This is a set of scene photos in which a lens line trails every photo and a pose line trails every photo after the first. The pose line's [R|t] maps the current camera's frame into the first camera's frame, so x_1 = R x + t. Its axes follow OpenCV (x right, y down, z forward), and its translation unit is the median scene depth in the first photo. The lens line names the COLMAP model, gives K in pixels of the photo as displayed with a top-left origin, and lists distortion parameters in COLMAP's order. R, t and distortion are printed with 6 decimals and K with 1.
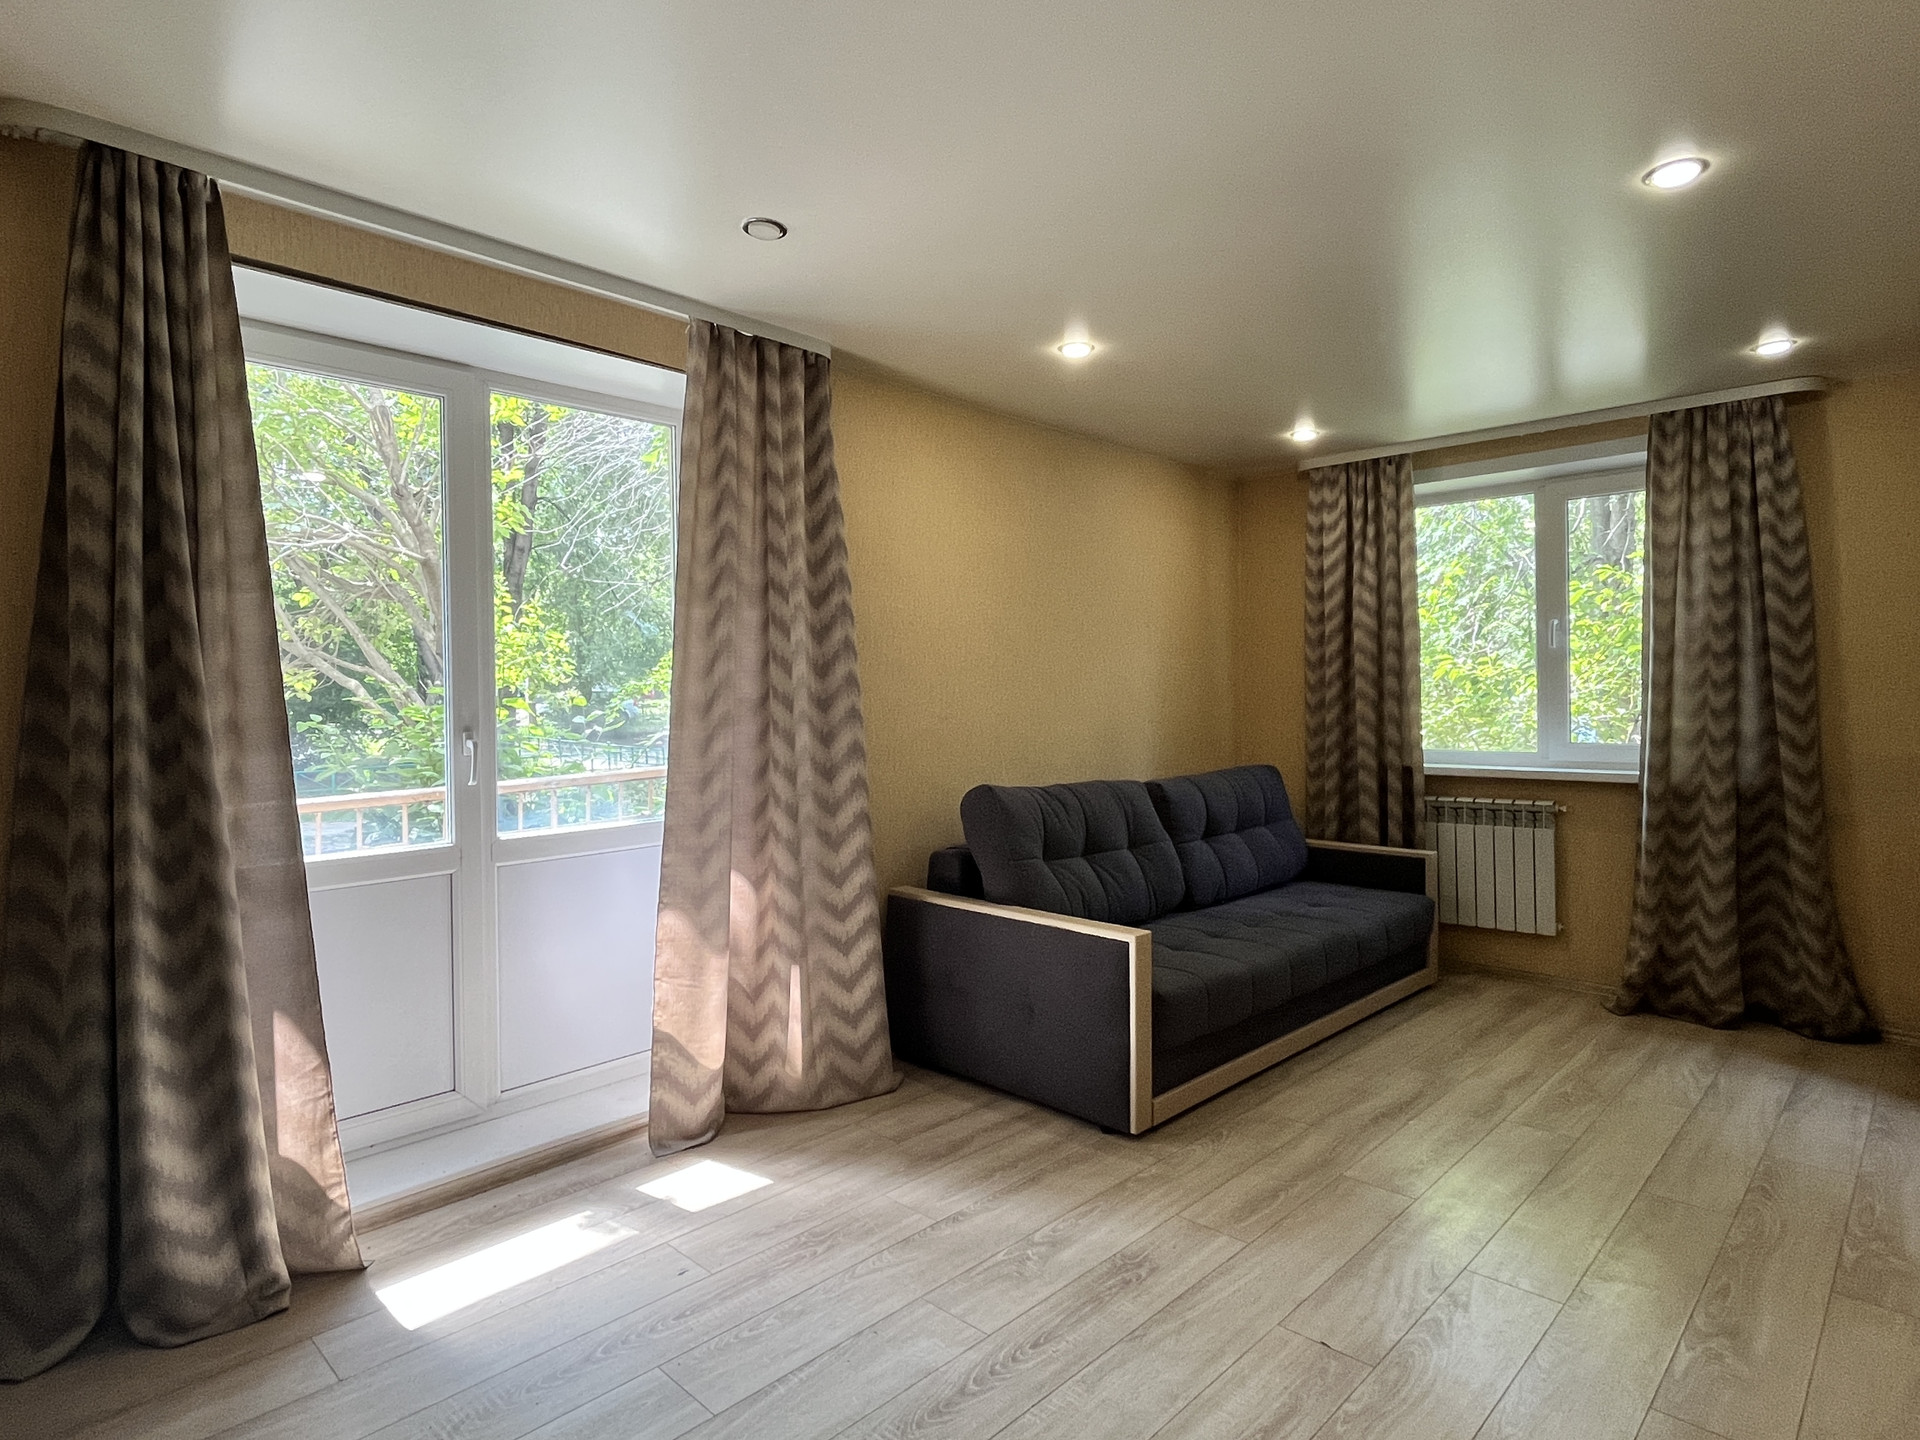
lens RADIAL K [[1078.1, 0, 960.0], [0, 1078.1, 720.0], [0, 0, 1]] dist [-0.001275, 0.000216]
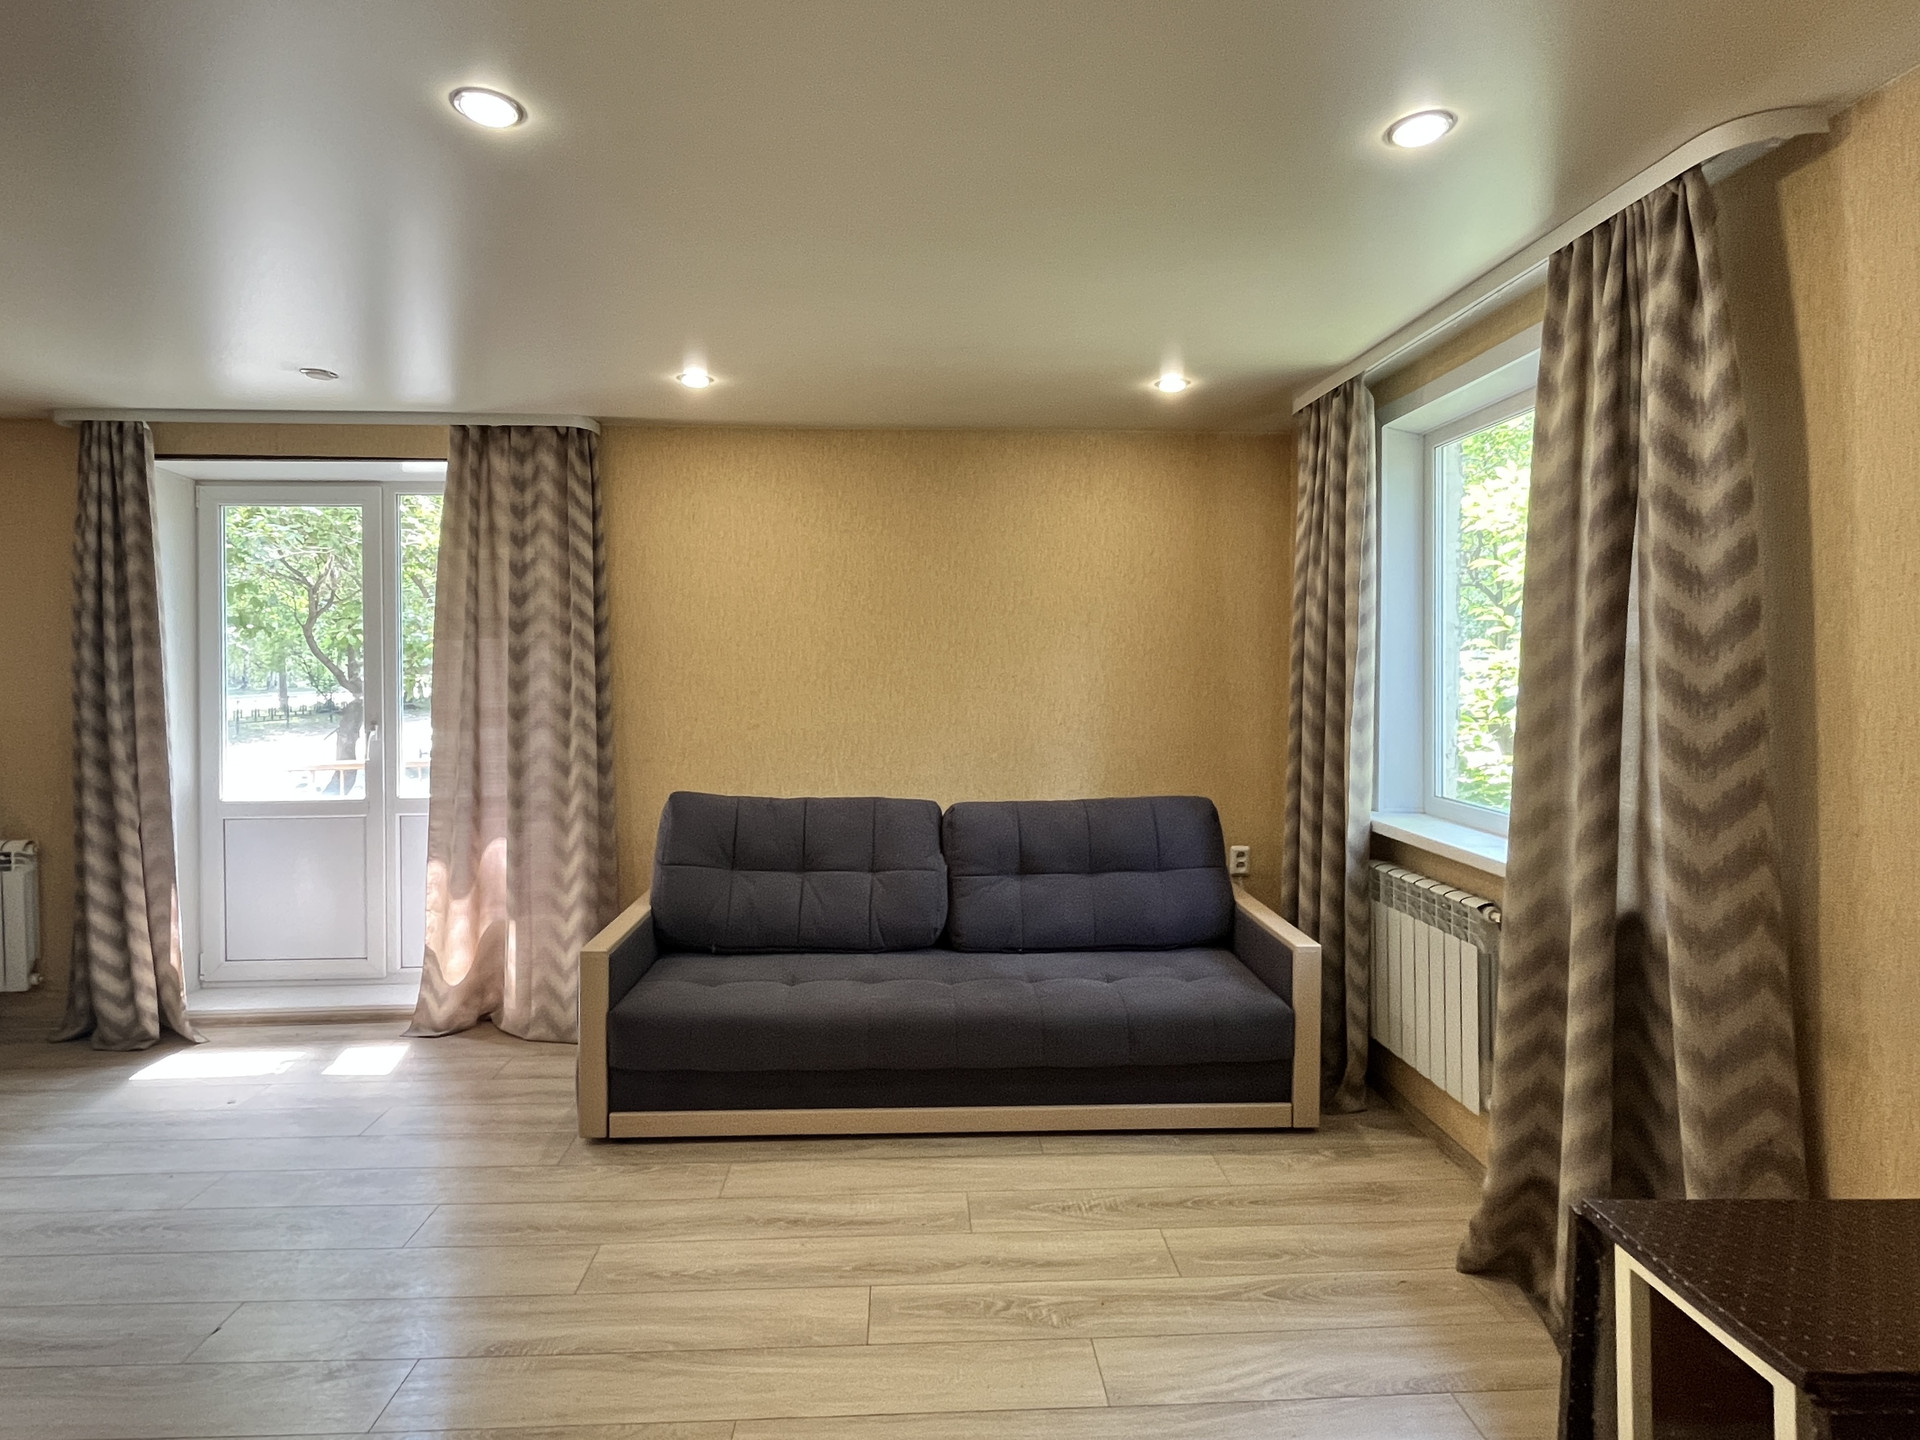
lens RADIAL K [[983.2, 0, 948.0], [0, 983.2, 691.9], [0, 0, 1]] dist [-0.000418, -0.000233]
pose [[0.719844, 0.021327, -0.693808, 1.014290], [-0.020315, 0.999747, 0.009653, -0.061060], [0.693839, 0.007146, 0.720095, 0.526264]]
